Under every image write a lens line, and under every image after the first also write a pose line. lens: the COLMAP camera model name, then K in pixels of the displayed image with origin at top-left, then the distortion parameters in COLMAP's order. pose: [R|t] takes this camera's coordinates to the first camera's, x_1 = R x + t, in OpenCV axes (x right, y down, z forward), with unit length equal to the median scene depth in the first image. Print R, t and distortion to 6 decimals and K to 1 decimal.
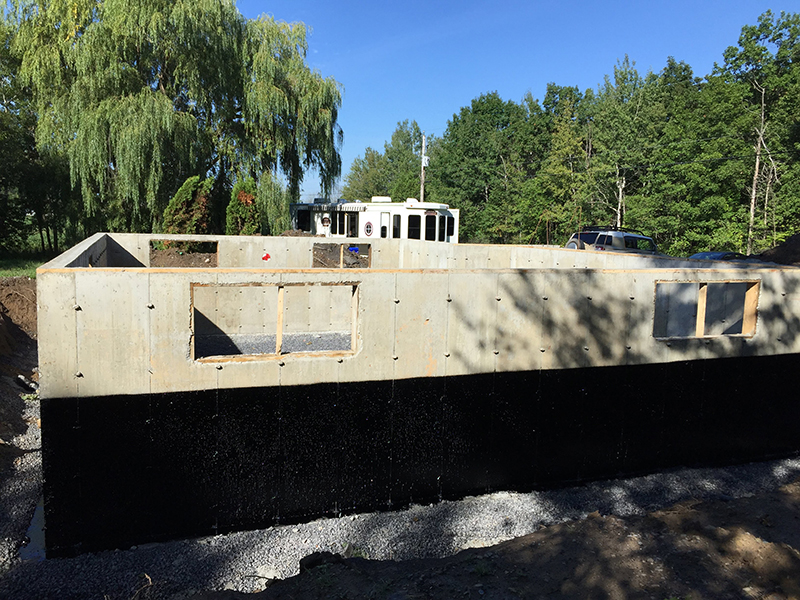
lens RADIAL K [[673.9, 0, 400.0], [0, 673.9, 300.0], [0, 0, 1]] dist [0.069102, -0.092987]
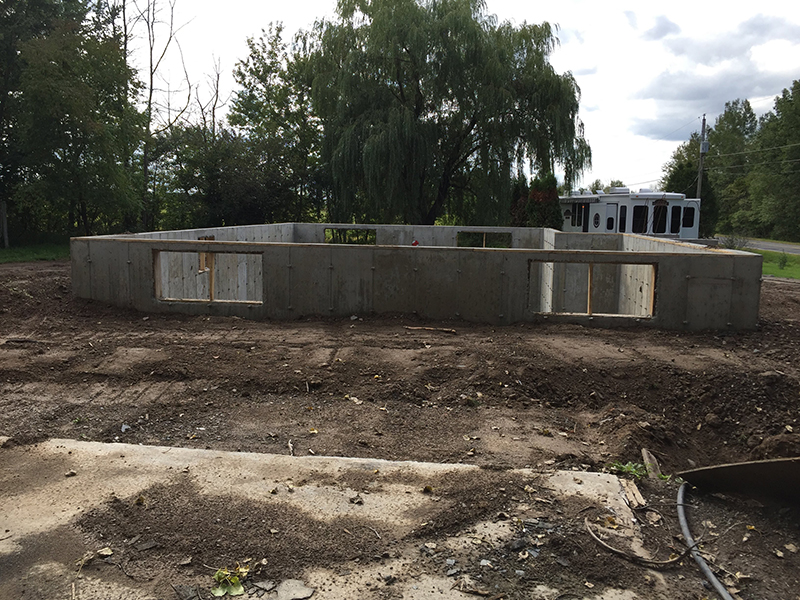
lens RADIAL K [[673.9, 0, 400.0], [0, 673.9, 300.0], [0, 0, 1]] dist [0.069102, -0.092987]
pose [[0.881320, 0.061623, -0.468485, 0.105304], [-0.056237, 0.998092, 0.025490, 0.002079], [0.469162, 0.003881, 0.883104, -0.015383]]
